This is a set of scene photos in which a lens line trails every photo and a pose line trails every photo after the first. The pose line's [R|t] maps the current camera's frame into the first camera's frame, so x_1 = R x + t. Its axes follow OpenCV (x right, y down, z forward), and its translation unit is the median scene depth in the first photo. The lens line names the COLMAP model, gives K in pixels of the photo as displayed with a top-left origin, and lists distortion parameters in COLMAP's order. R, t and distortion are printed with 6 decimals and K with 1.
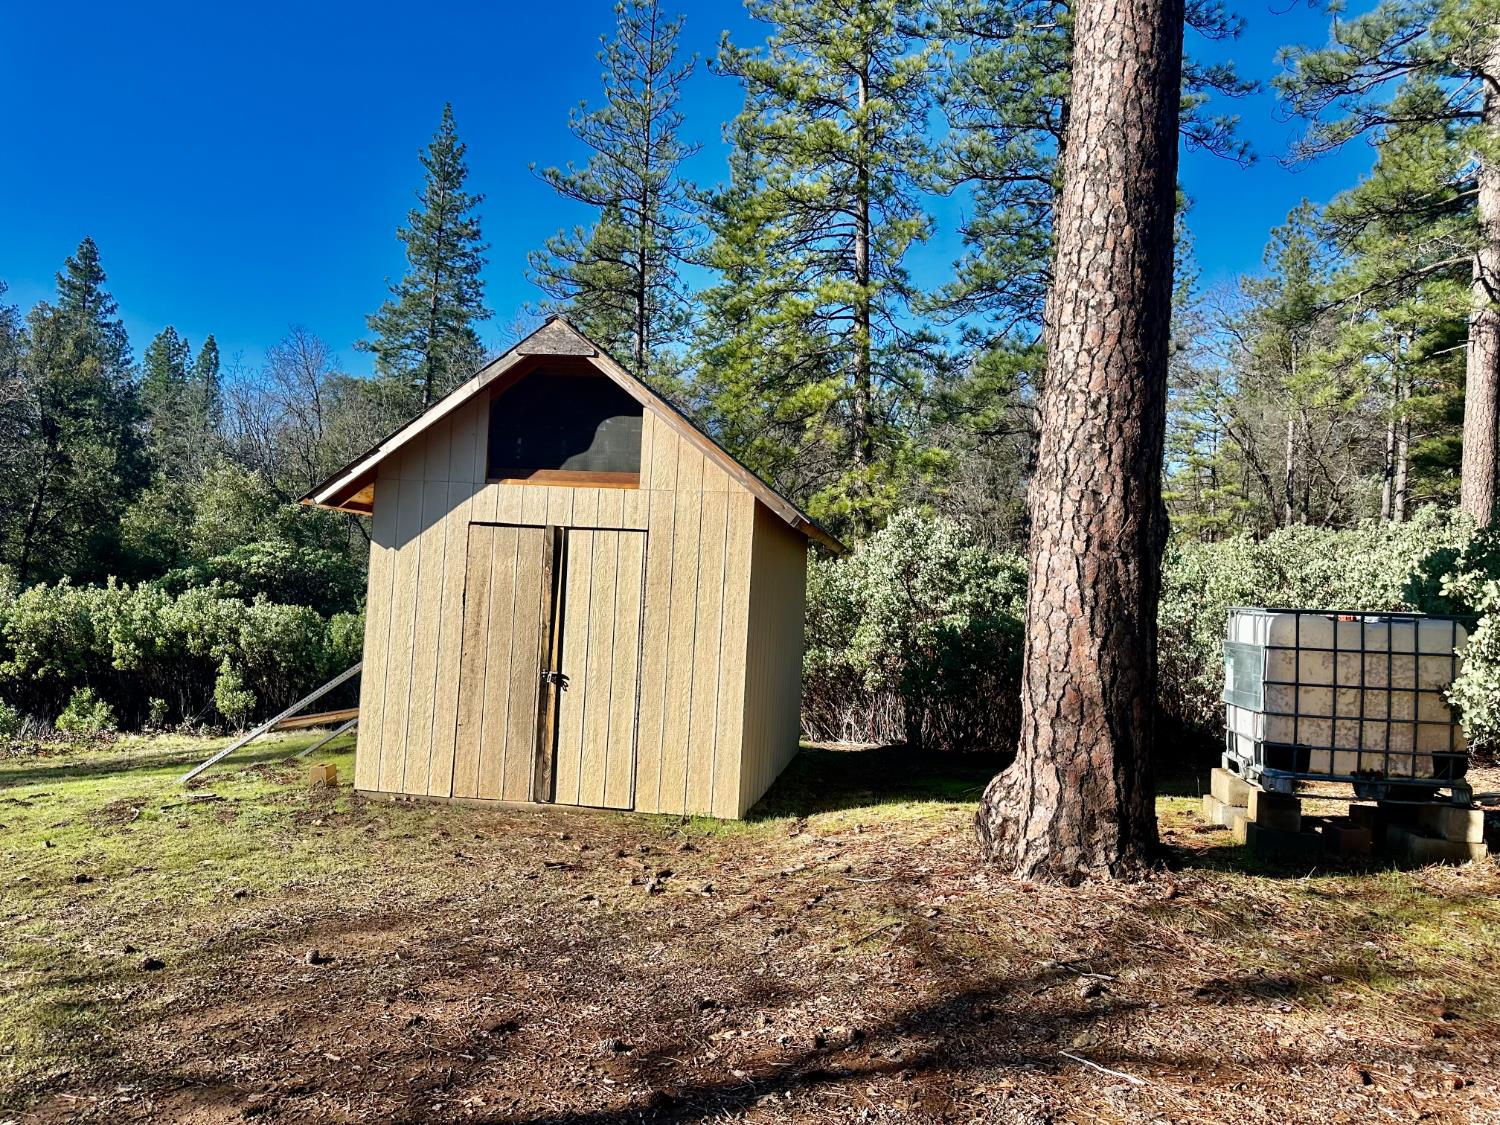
lens RADIAL K [[1062.5, 0, 749.7], [0, 1062.5, 542.3], [0, 0, 1]] dist [0.080602, -0.048976]
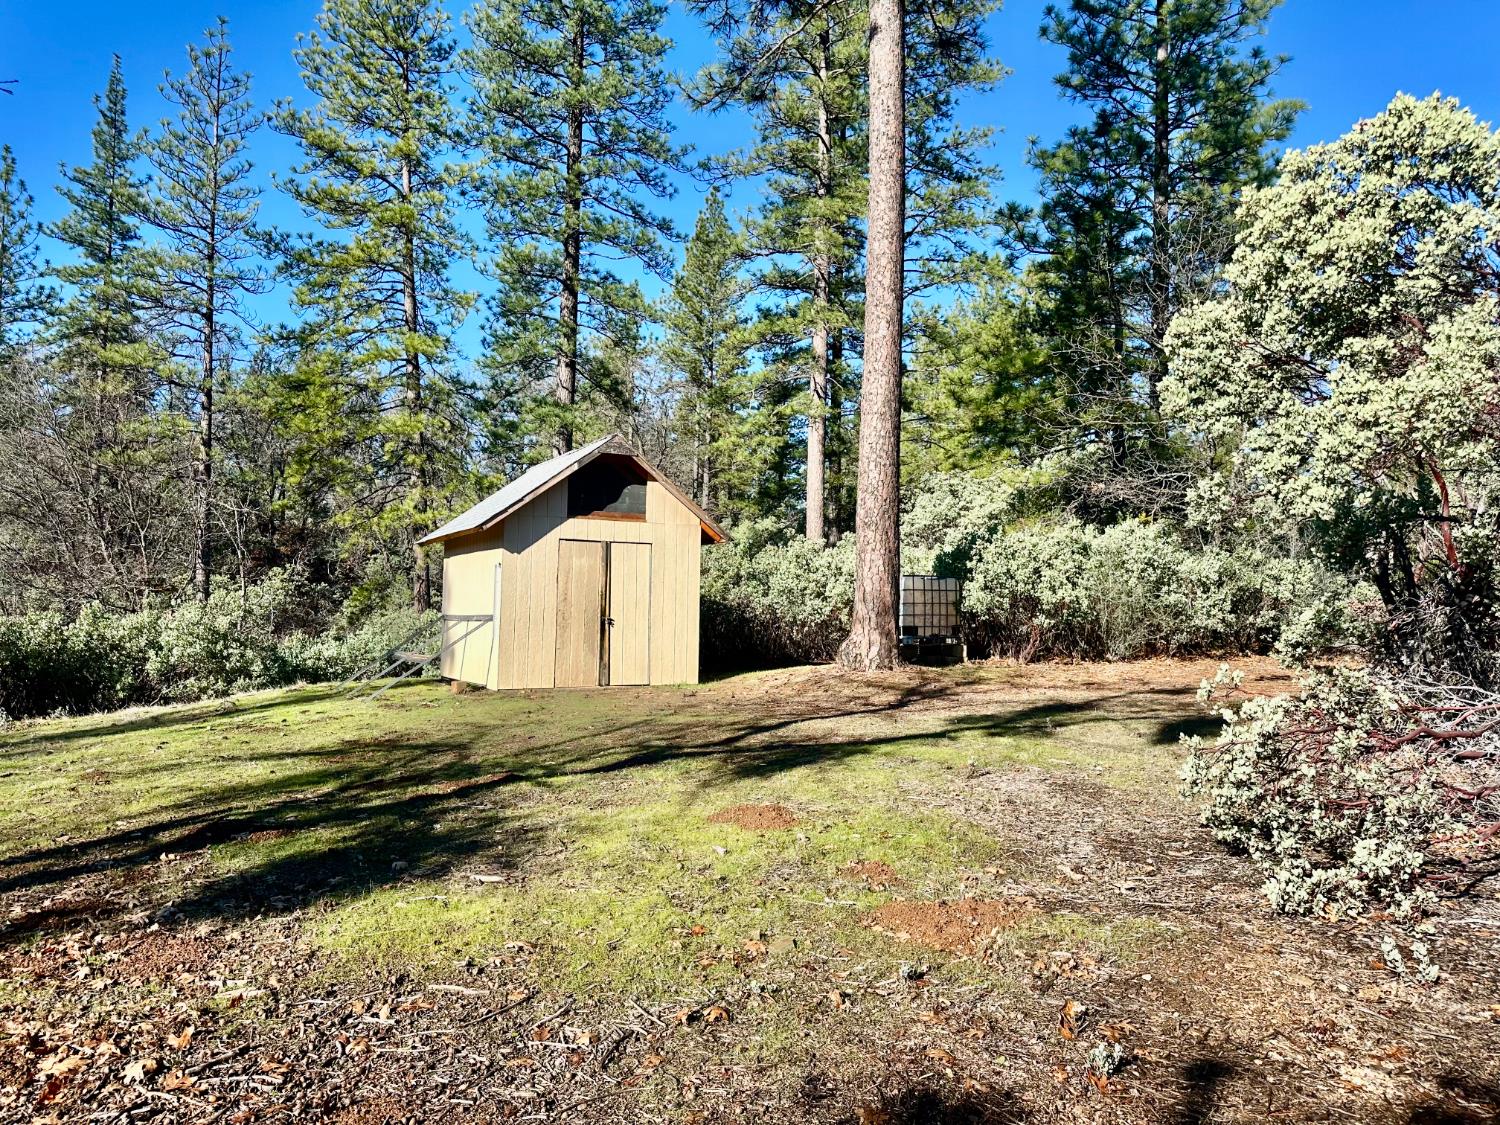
lens RADIAL K [[1062.5, 0, 749.7], [0, 1062.5, 542.3], [0, 0, 1]] dist [0.080602, -0.048976]
pose [[0.793924, 0.000358, 0.608016, -1.137711], [0.001075, 0.999997, -0.001992, -0.009275], [-0.608015, 0.002236, 0.793922, -0.668871]]
